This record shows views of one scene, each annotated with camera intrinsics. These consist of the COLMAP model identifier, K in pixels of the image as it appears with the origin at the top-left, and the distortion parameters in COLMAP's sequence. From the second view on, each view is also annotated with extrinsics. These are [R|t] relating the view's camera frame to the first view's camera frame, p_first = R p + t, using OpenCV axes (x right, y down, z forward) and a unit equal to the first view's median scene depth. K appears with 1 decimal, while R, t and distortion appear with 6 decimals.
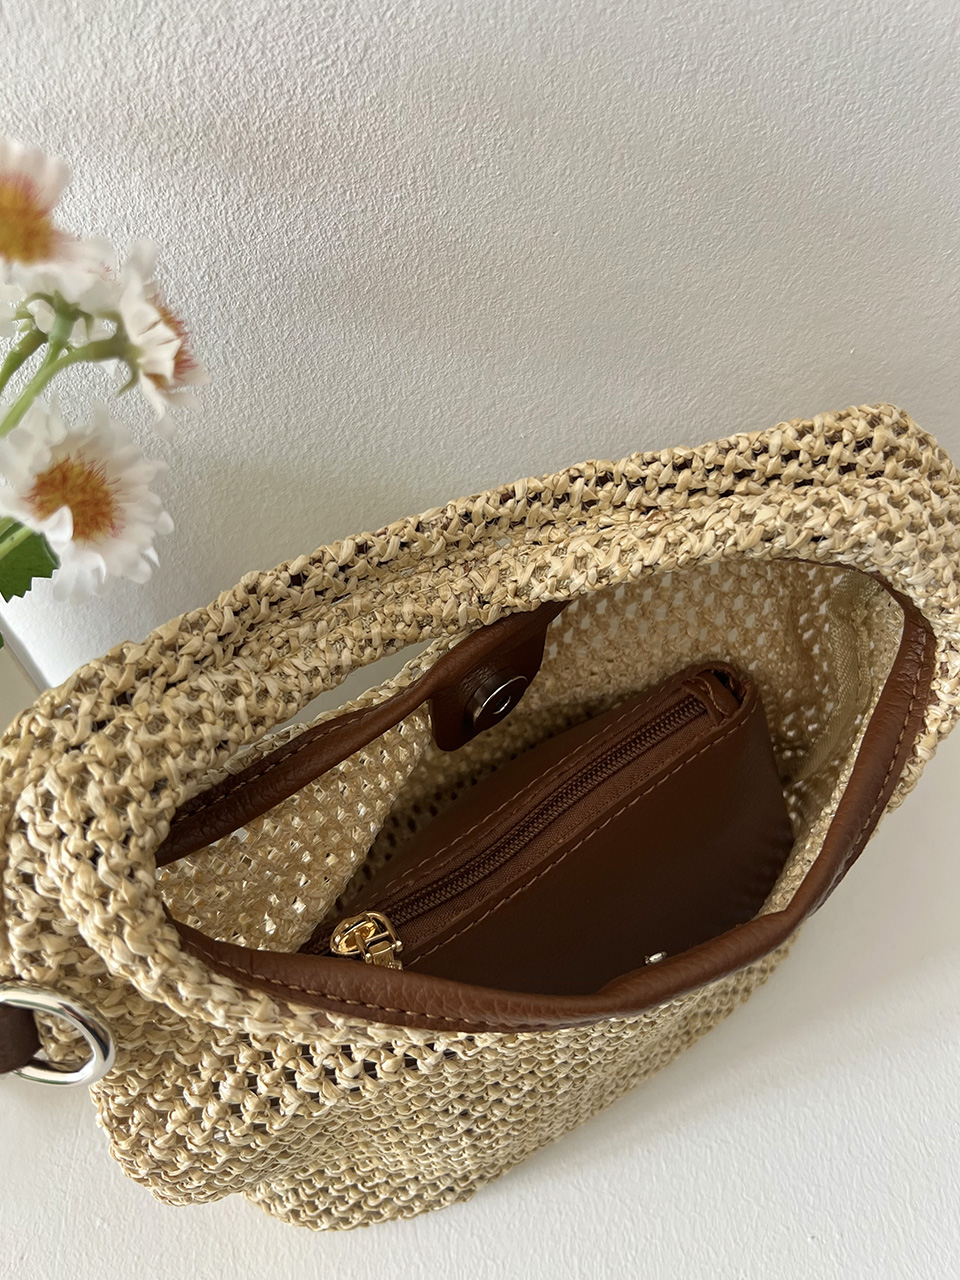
lens RADIAL K [[1021.8, 0, 488.5], [0, 1021.8, 637.3], [0, 0, 1]] dist [0.003510, -0.018951]
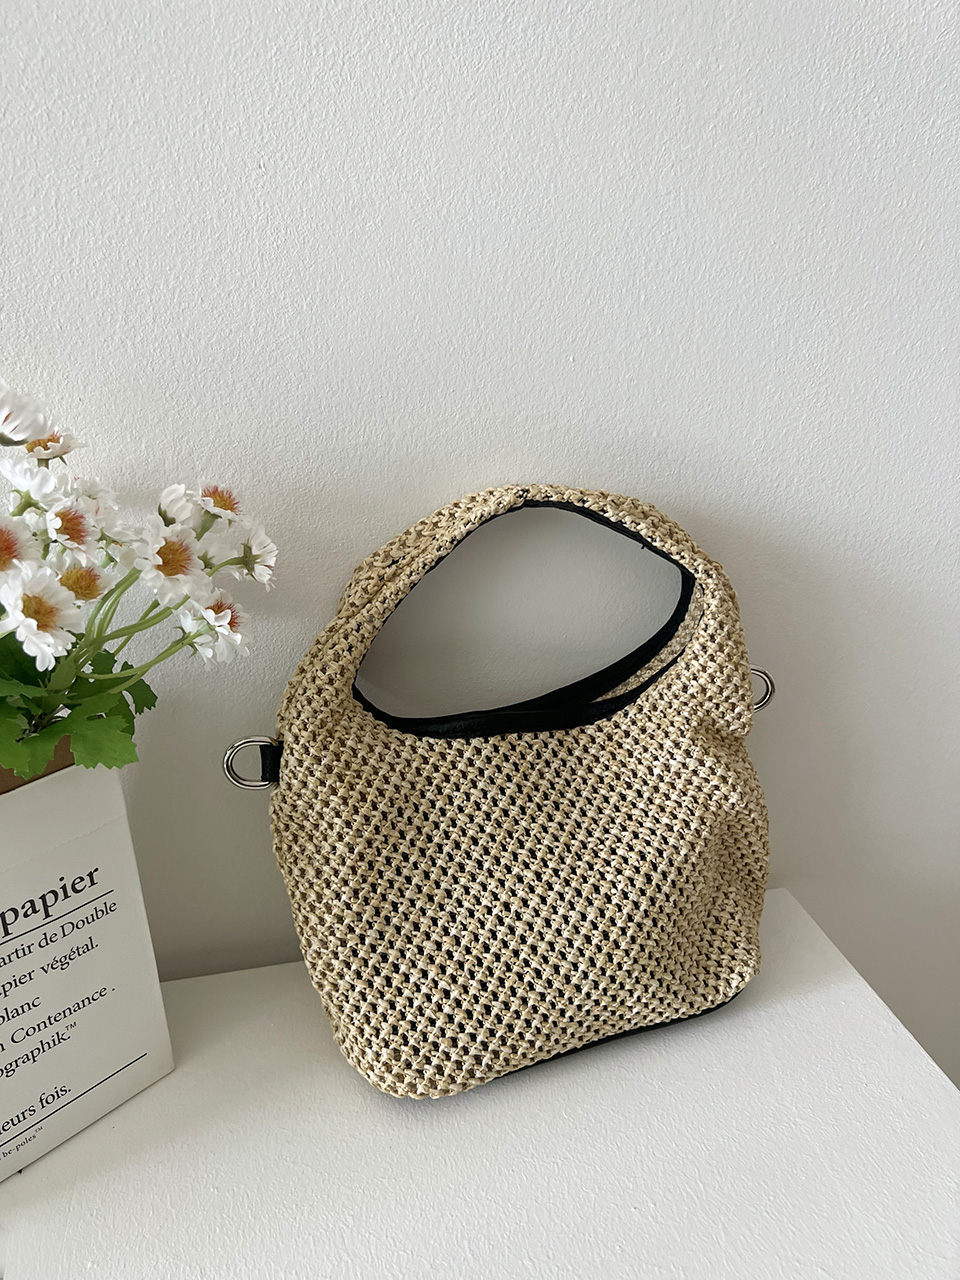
lens RADIAL K [[1002.3, 0, 494.1], [0, 1002.3, 644.0], [0, 0, 1]] dist [0.050446, -0.082128]
pose [[0.984858, -0.019088, 0.172309, -0.132751], [0.101974, 0.867576, -0.486737, 0.828068], [-0.140200, 0.496938, 0.856386, -0.769797]]
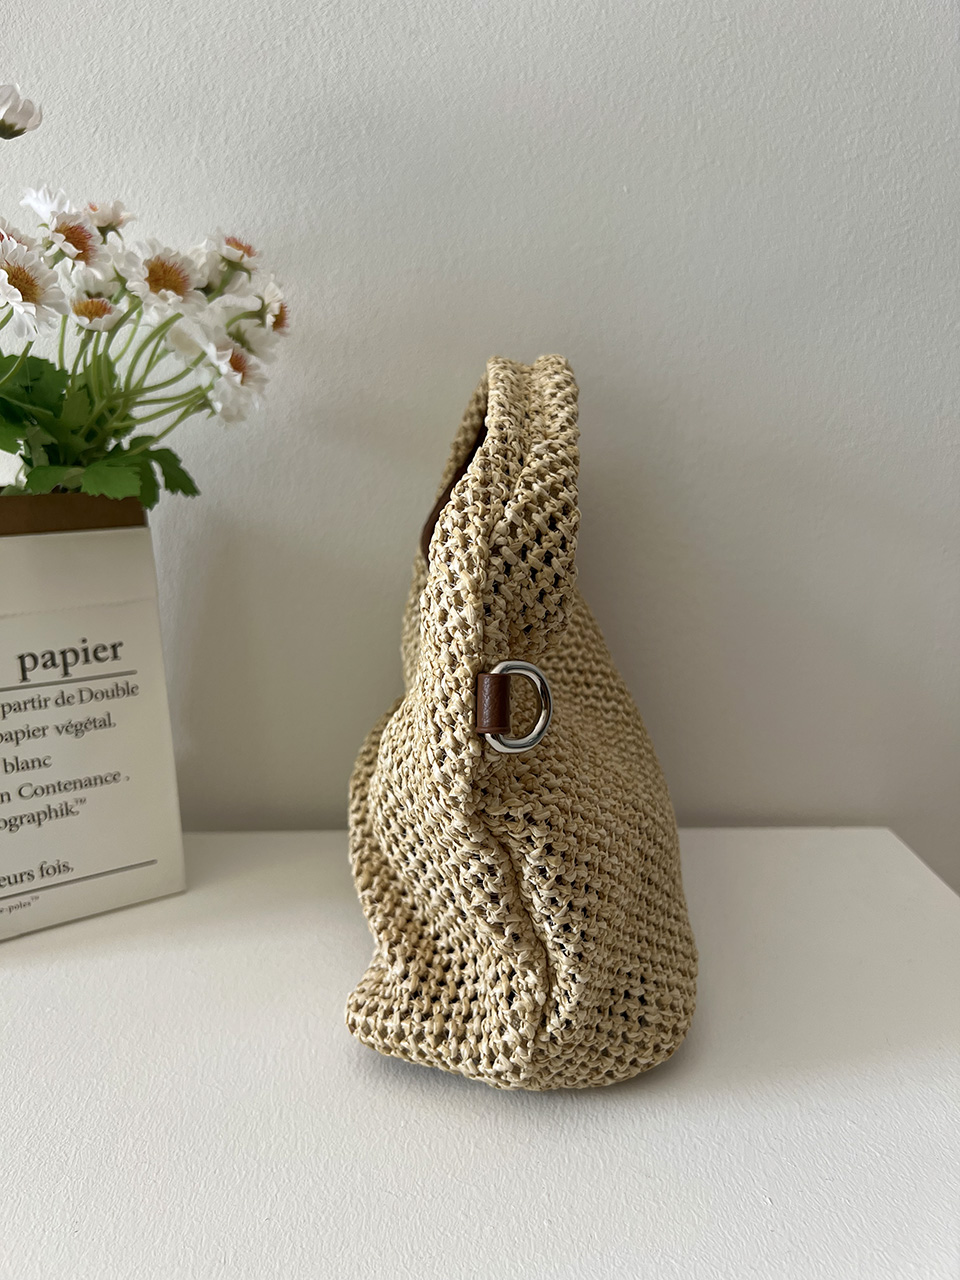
lens RADIAL K [[980.2, 0, 486.7], [0, 980.2, 662.0], [0, 0, 1]] dist [0.000438, -0.010038]
pose [[0.998519, 0.044093, -0.031873, 0.230431], [-0.054346, 0.780697, -0.622542, 1.381971], [-0.002567, 0.623352, 0.781937, -0.253925]]
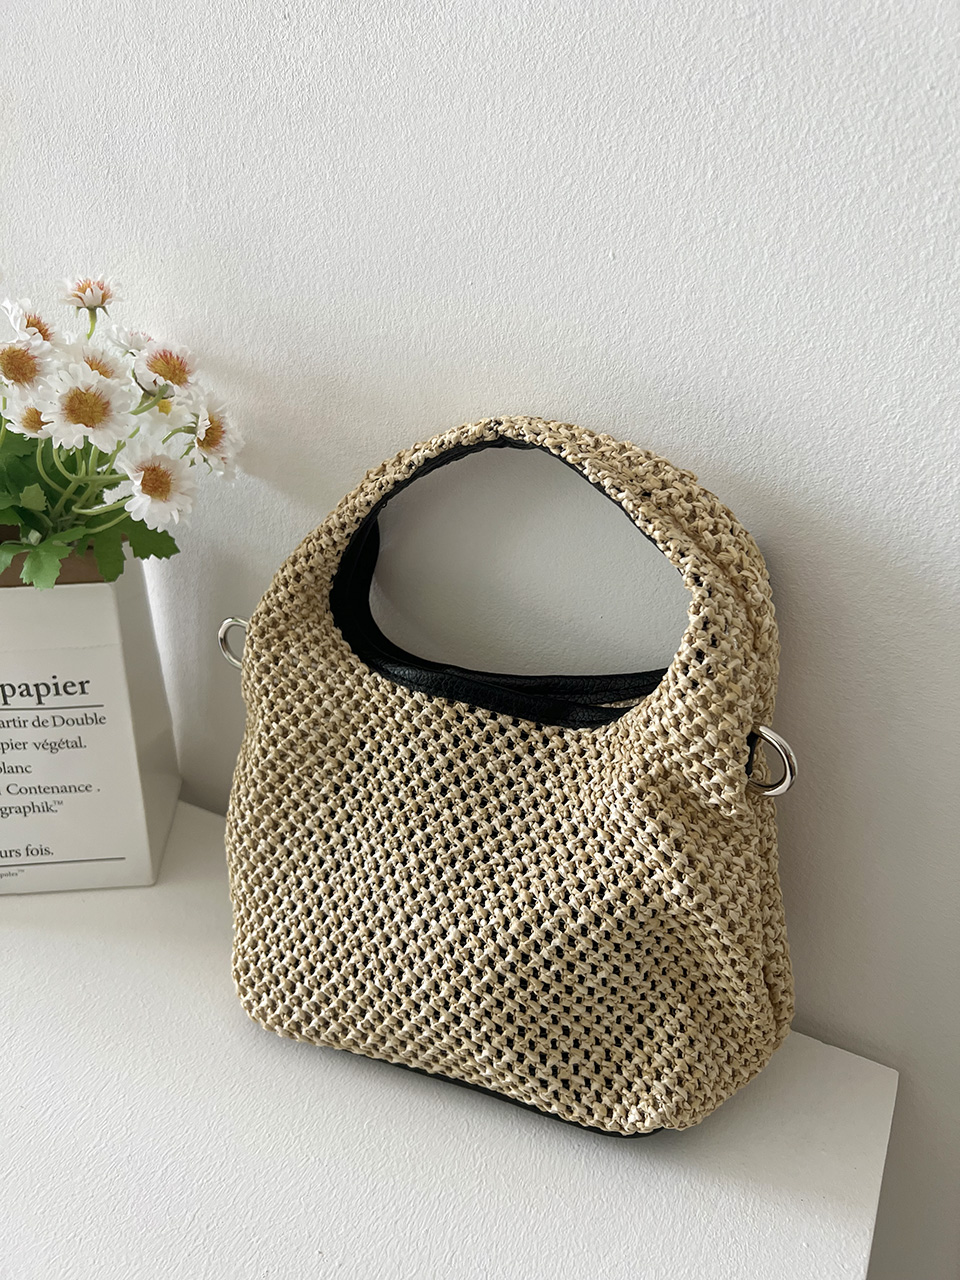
lens RADIAL K [[983.4, 0, 489.4], [0, 983.4, 640.0], [0, 0, 1]] dist [0.005100, -0.011605]
pose [[0.842054, 0.278135, -0.462153, 1.172717], [-0.452047, 0.831333, -0.323325, 0.391995], [0.294275, 0.481172, 0.825757, -0.327368]]
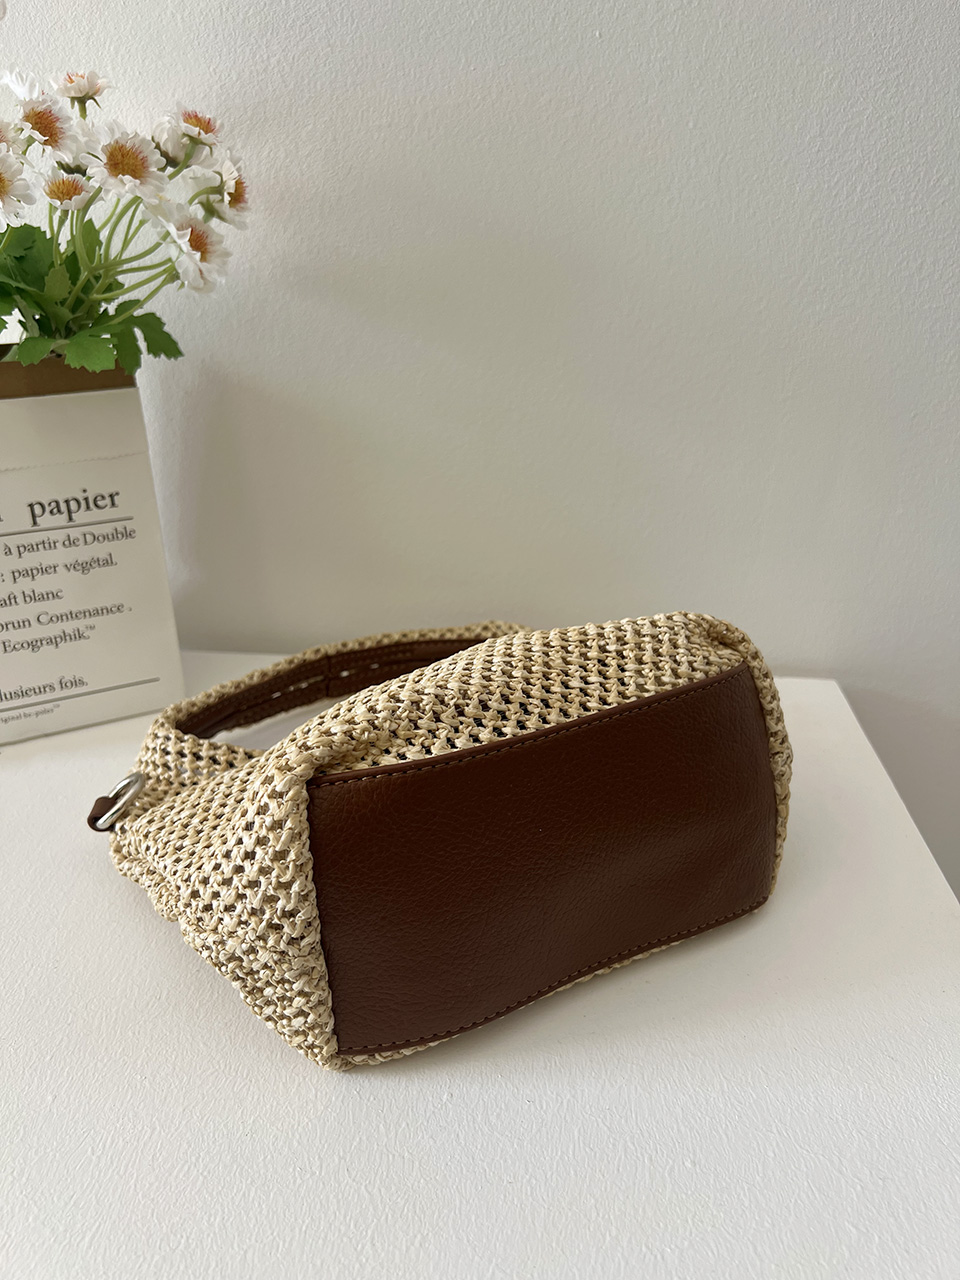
lens RADIAL K [[989.1, 0, 473.2], [0, 989.1, 652.4], [0, 0, 1]] dist [0.027020, -0.042917]
pose [[0.985258, 0.103292, -0.136372, 0.578708], [-0.153636, 0.884882, -0.439750, 1.360998], [0.075251, 0.454219, 0.887706, -0.520497]]
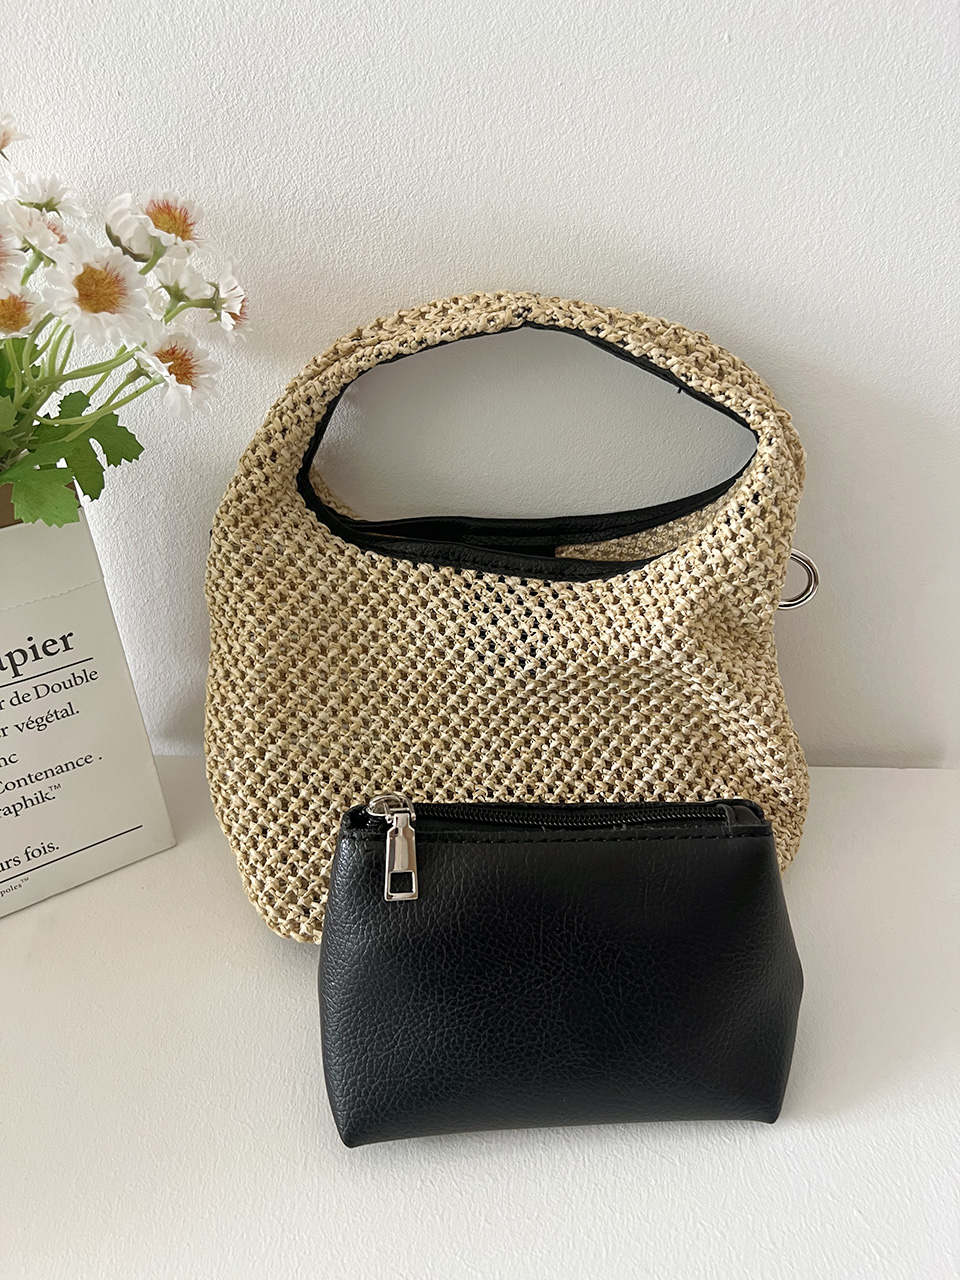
lens RADIAL K [[983.4, 0, 489.4], [0, 983.4, 640.0], [0, 0, 1]] dist [0.005100, -0.011605]
pose [[0.991177, 0.084062, -0.102478, 0.285020], [-0.113396, 0.938111, -0.327246, 0.709103], [0.068627, 0.335979, 0.939366, -0.412795]]
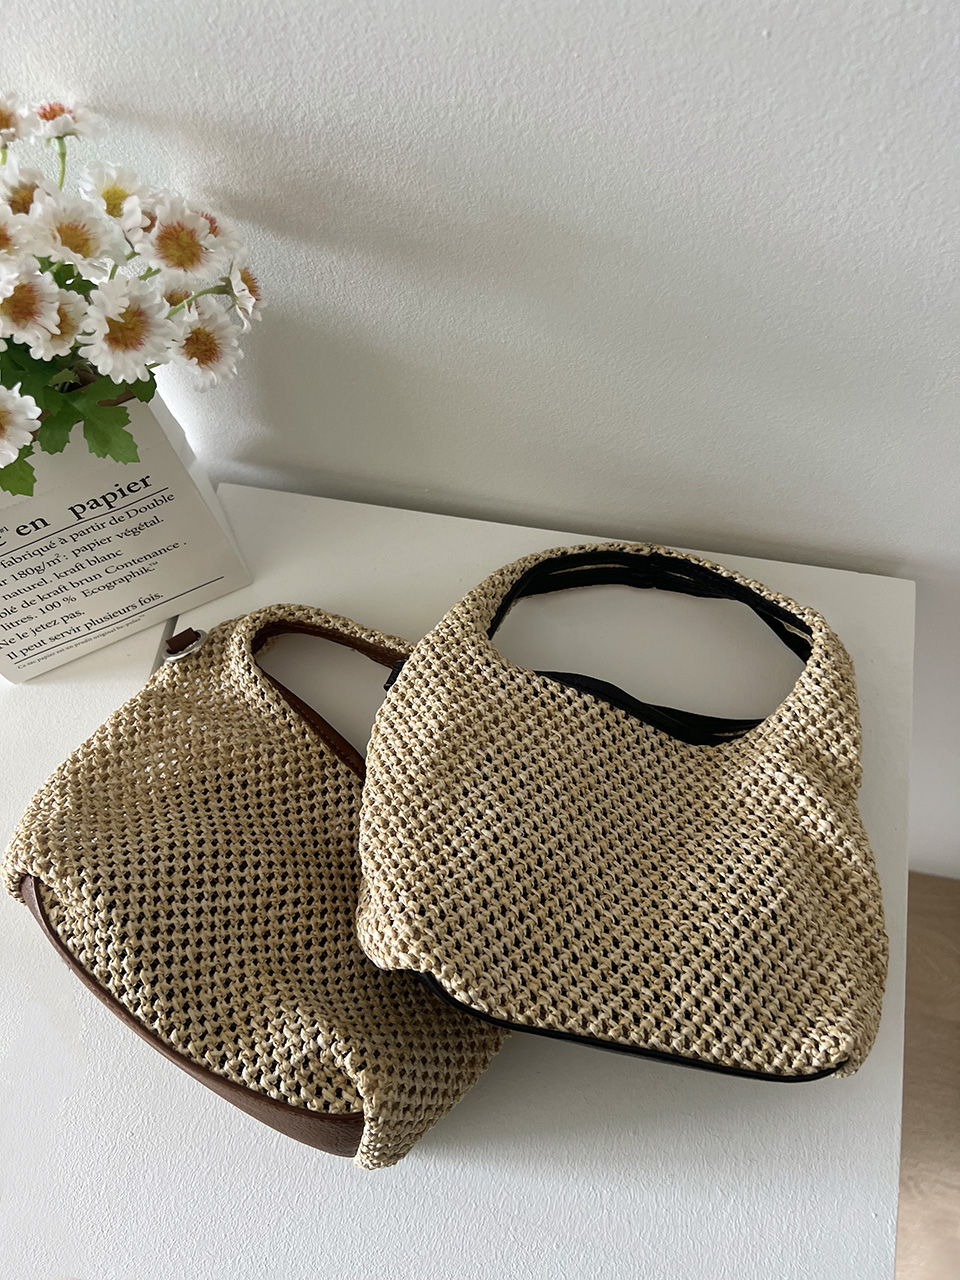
lens RADIAL K [[981.4, 0, 471.3], [0, 981.4, 639.8], [0, 0, 1]] dist [0.025485, -0.043265]
pose [[0.959036, 0.252444, -0.128540, 0.414912], [-0.207098, 0.934379, 0.289907, -0.269452], [0.193290, -0.251411, 0.948384, -0.830523]]
